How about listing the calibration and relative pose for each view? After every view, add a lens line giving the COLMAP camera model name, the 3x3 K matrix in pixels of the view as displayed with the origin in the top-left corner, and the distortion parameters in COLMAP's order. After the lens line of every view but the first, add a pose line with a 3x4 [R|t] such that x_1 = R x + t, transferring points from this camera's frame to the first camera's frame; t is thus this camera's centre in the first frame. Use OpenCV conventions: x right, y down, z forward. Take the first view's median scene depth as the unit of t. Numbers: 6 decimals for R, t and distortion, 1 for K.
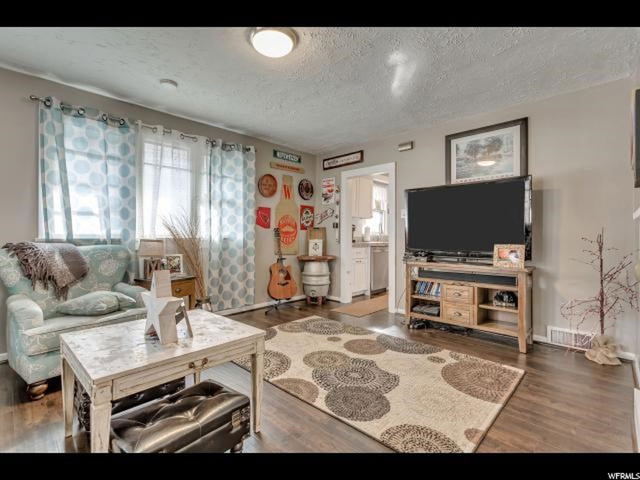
lens RADIAL K [[303.5, 0, 319.6], [0, 303.5, 233.0], [0, 0, 1]] dist [-0.002641, 0.001459]
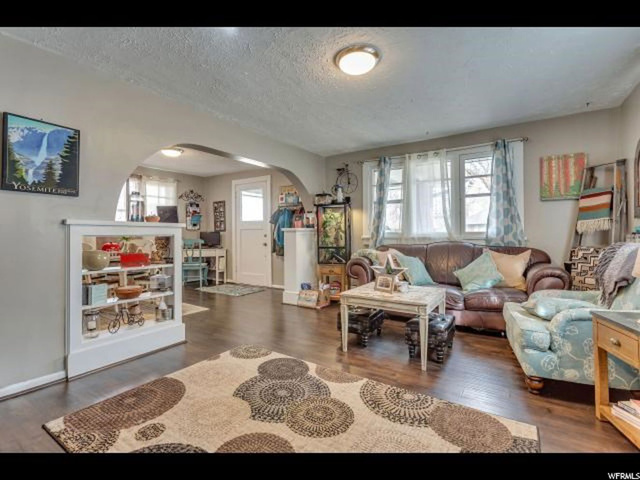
lens RADIAL K [[303.5, 0, 319.6], [0, 303.5, 233.0], [0, 0, 1]] dist [-0.002641, 0.001459]
pose [[-0.984007, 0.000555, -0.178129, 0.095423], [0.002944, 0.999909, -0.013151, 0.005588], [0.178106, -0.013465, -0.983919, 1.091525]]
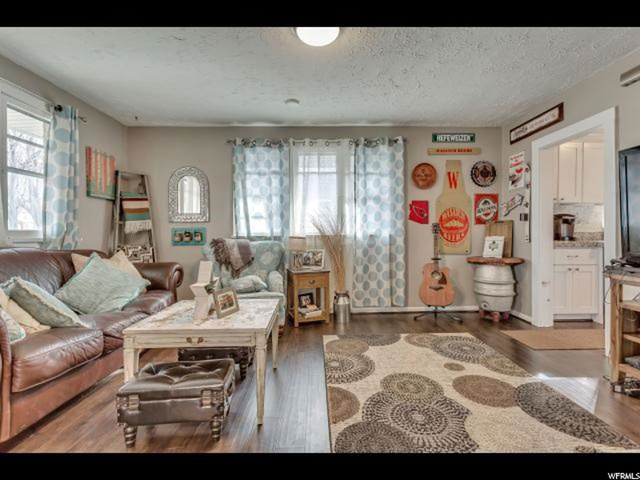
lens RADIAL K [[303.5, 0, 319.6], [0, 303.5, 233.0], [0, 0, 1]] dist [-0.002641, 0.001459]
pose [[0.704830, -0.006408, -0.709347, 0.274973], [0.015214, 0.999866, 0.006085, 0.001207], [0.709213, -0.015081, 0.704833, 0.173431]]
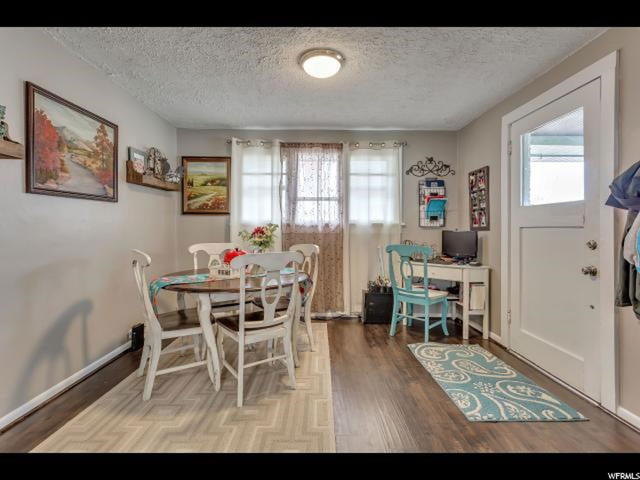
lens RADIAL K [[303.5, 0, 319.6], [0, 303.5, 233.0], [0, 0, 1]] dist [-0.002641, 0.001459]
pose [[-0.698168, -0.014859, 0.715780, 0.047801], [-0.011529, 0.999888, 0.009512, -0.023308], [-0.715841, -0.001611, -0.698261, 0.207807]]
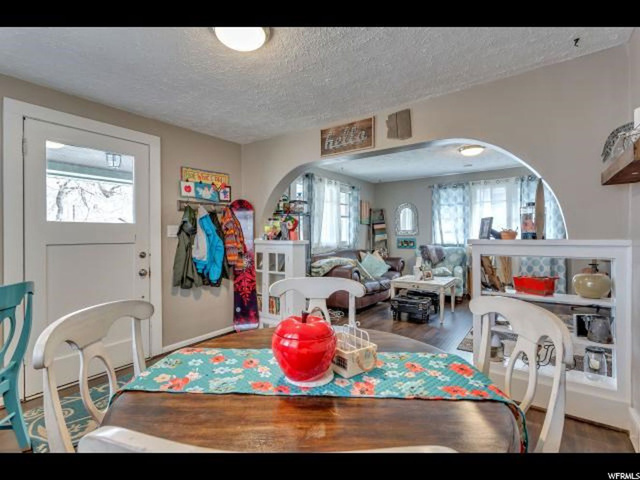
lens RADIAL K [[303.5, 0, 319.6], [0, 303.5, 233.0], [0, 0, 1]] dist [-0.002641, 0.001459]
pose [[0.137019, -0.006976, -0.990544, 0.904097], [0.017863, 0.999830, -0.004571, -0.046961], [0.990407, -0.017068, 0.137121, -0.151360]]
